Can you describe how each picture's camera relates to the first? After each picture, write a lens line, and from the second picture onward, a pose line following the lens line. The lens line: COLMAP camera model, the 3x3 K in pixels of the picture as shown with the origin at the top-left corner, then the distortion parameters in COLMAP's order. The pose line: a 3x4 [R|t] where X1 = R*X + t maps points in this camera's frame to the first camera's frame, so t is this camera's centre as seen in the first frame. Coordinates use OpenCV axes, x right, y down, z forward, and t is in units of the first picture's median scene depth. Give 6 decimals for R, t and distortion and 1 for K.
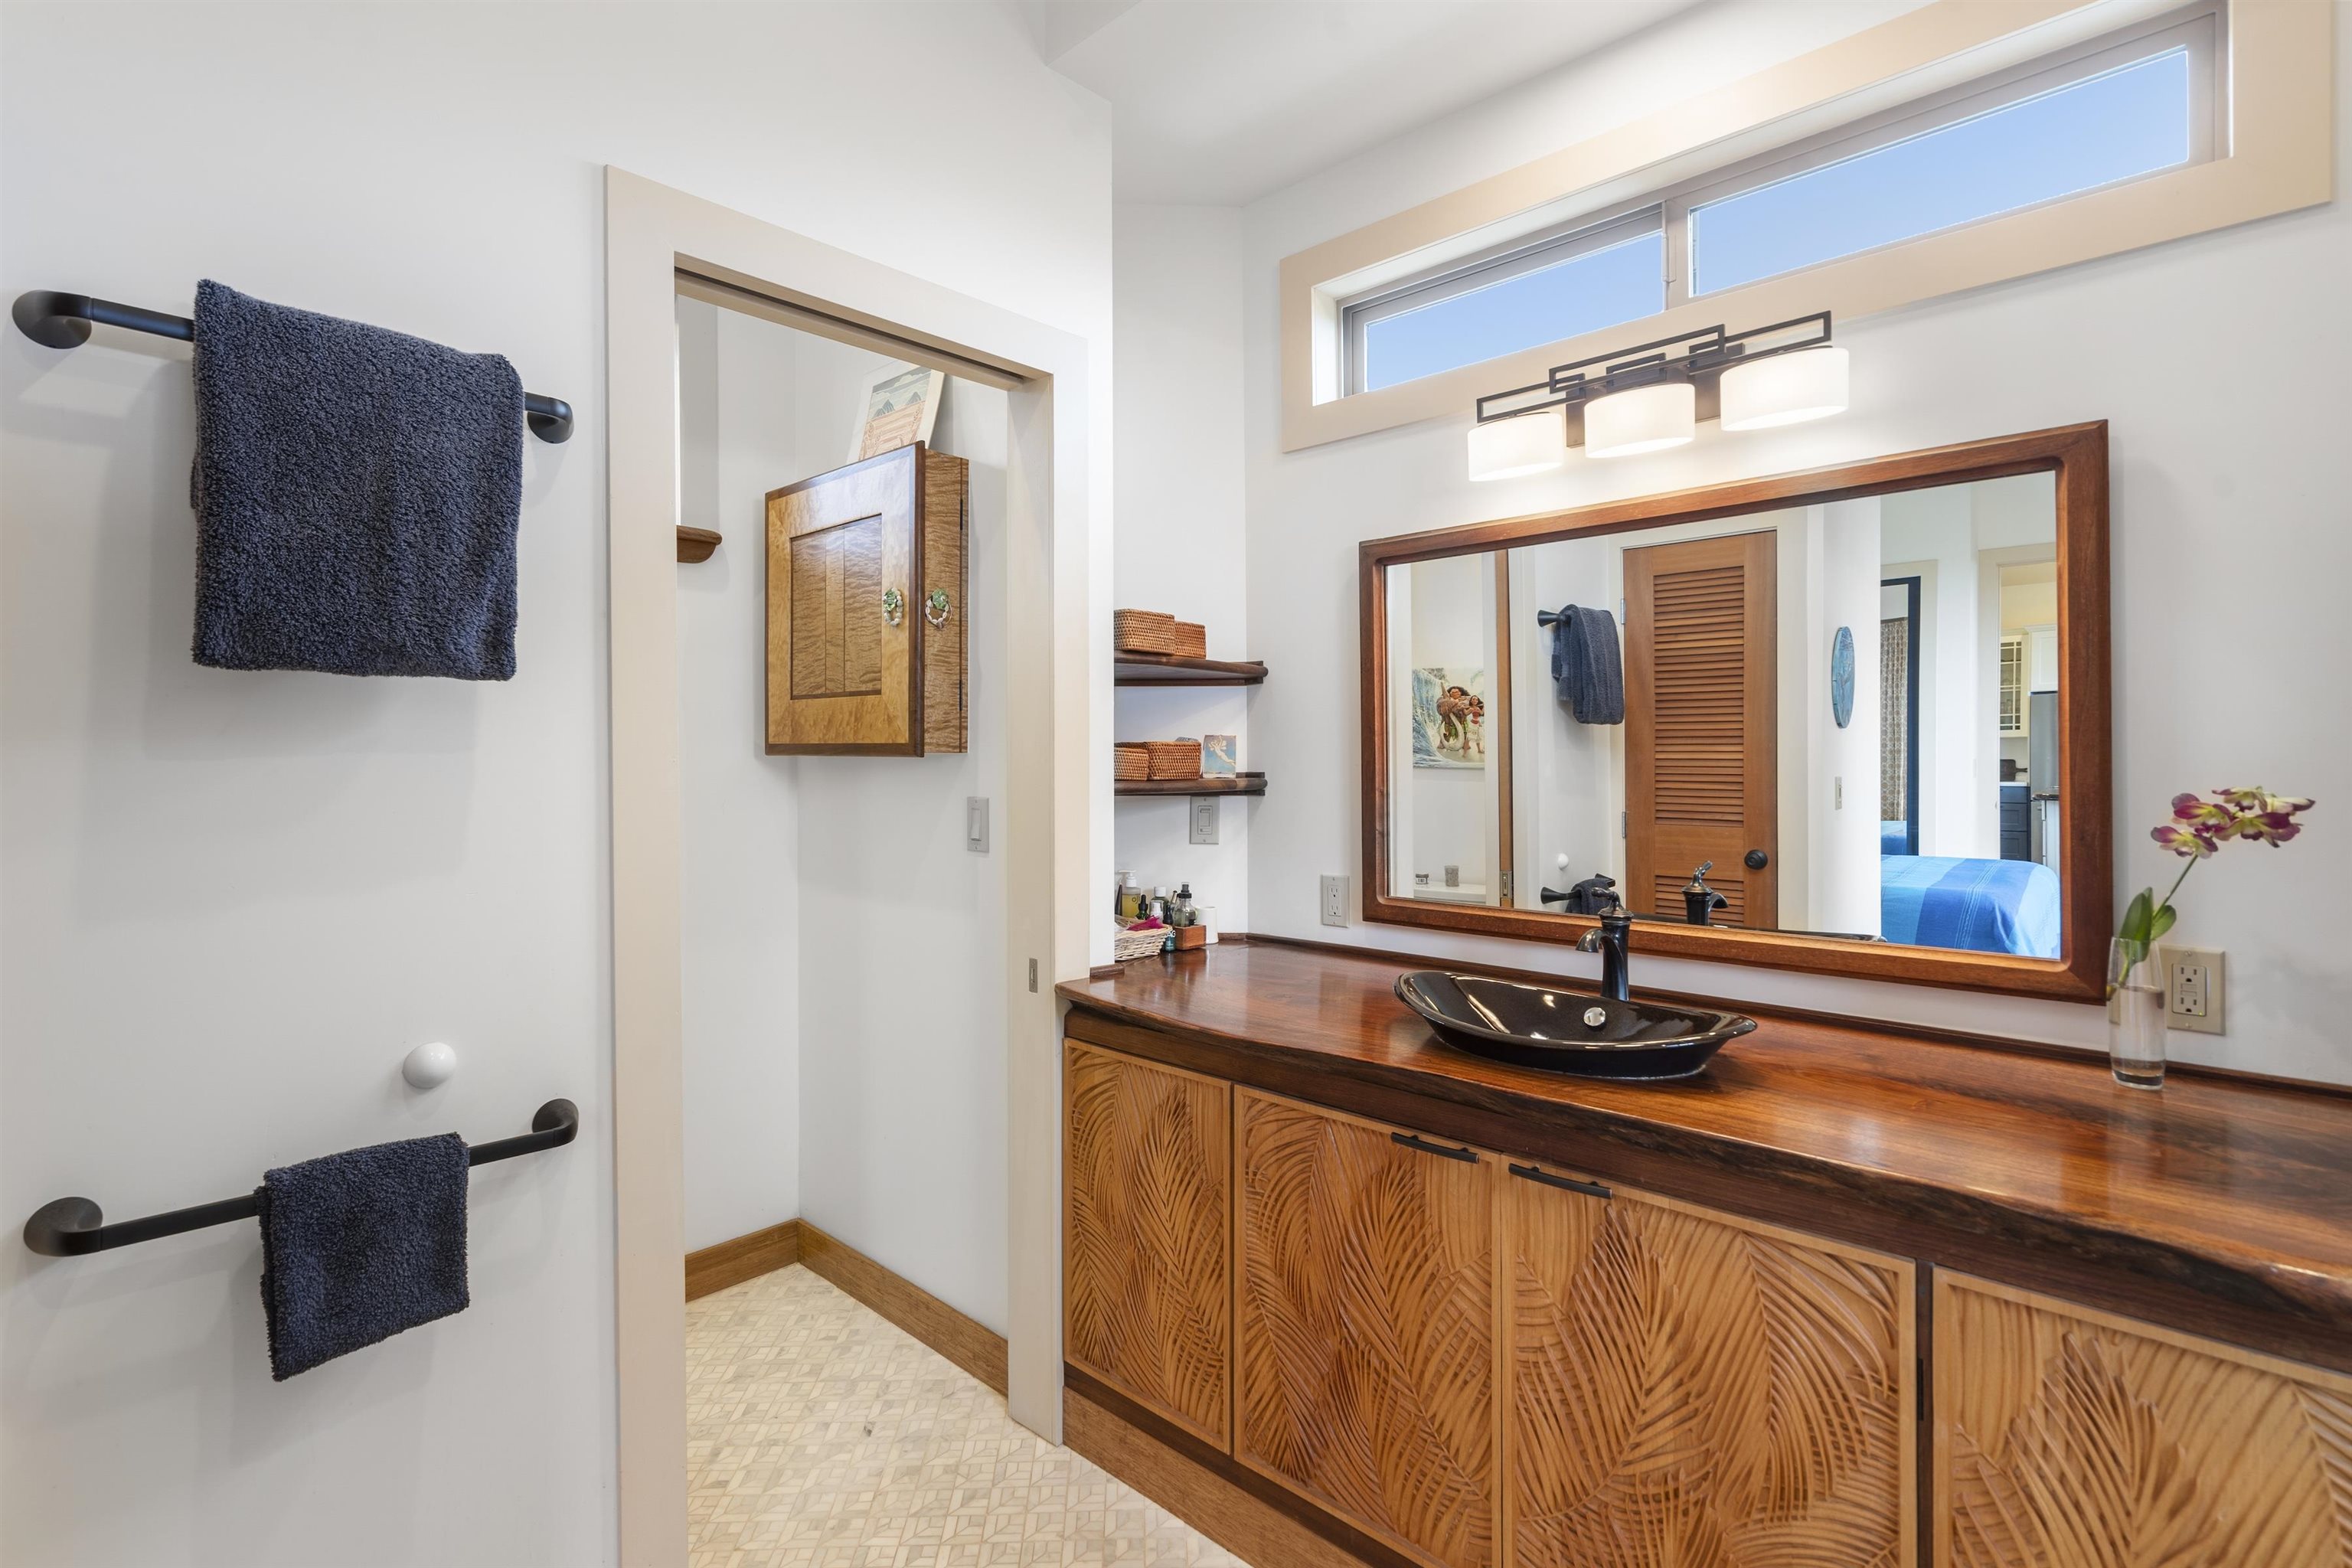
lens RADIAL K [[1077.0, 0, 1171.5], [0, 1077.0, 747.6], [0, 0, 1]] dist [-0.001320, 0.000897]
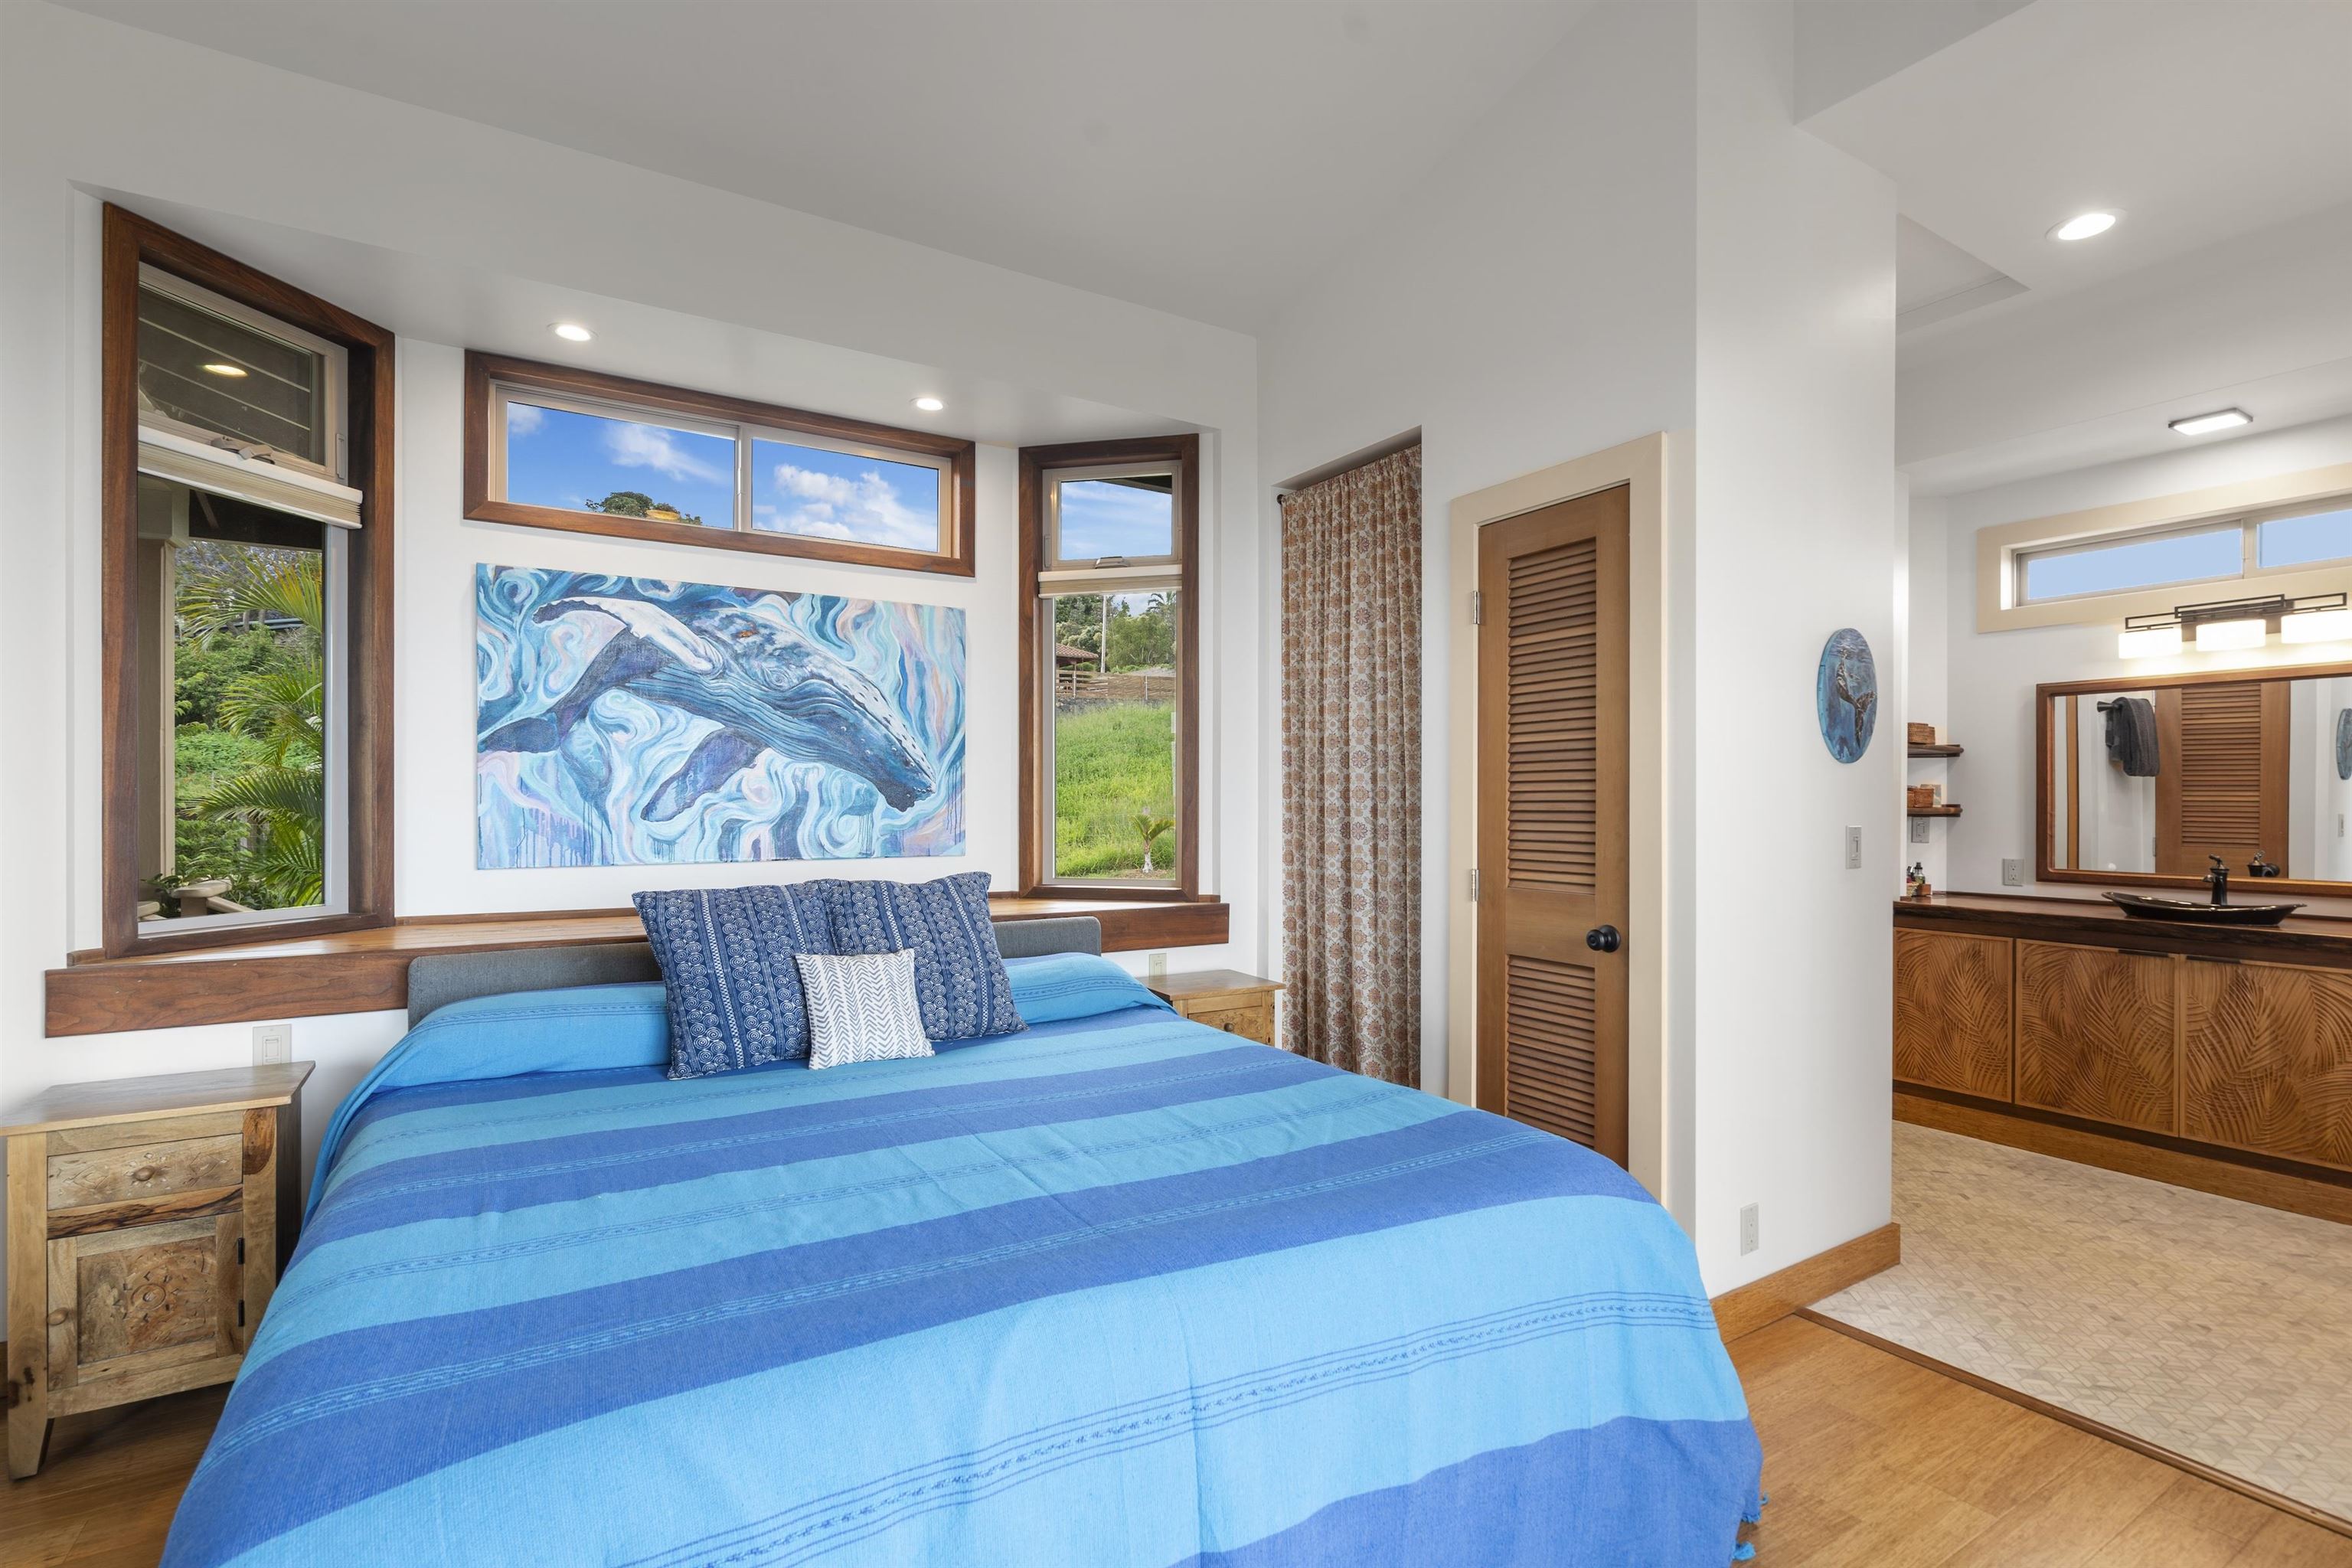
lens RADIAL K [[1077.0, 0, 1187.8], [0, 1077.0, 800.9], [0, 0, 1]] dist [-0.001320, 0.000897]
pose [[0.966828, 0.005829, -0.255363, -0.991657], [-0.003790, 0.999957, 0.008476, 0.008199], [0.255401, -0.007227, 0.966808, -1.544272]]
